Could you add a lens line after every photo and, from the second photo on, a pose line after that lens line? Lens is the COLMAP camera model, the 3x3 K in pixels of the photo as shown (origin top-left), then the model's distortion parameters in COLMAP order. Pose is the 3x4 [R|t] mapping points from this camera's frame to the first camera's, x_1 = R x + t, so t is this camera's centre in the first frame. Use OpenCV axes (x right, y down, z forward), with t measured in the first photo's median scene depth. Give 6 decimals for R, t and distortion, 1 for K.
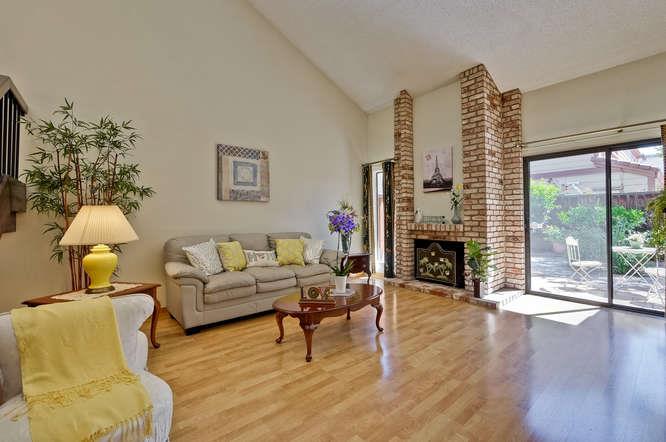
lens RADIAL K [[286.3, 0, 332.9], [0, 286.3, 214.3], [0, 0, 1]] dist [-0.007953, 0.001508]
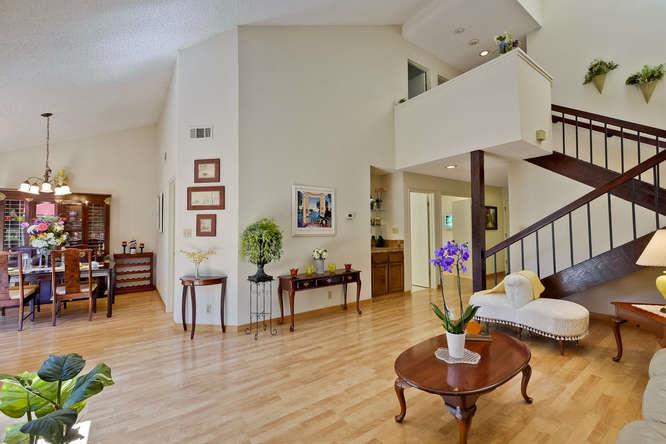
lens RADIAL K [[284.7, 0, 337.0], [0, 284.7, 219.9], [0, 0, 1]] dist [-0.005229, 0.001662]
pose [[-0.998094, 0.021752, 0.057748, 0.173313], [0.018976, 0.998657, -0.048200, -0.018655], [-0.058719, -0.047013, -0.997167, 1.120782]]
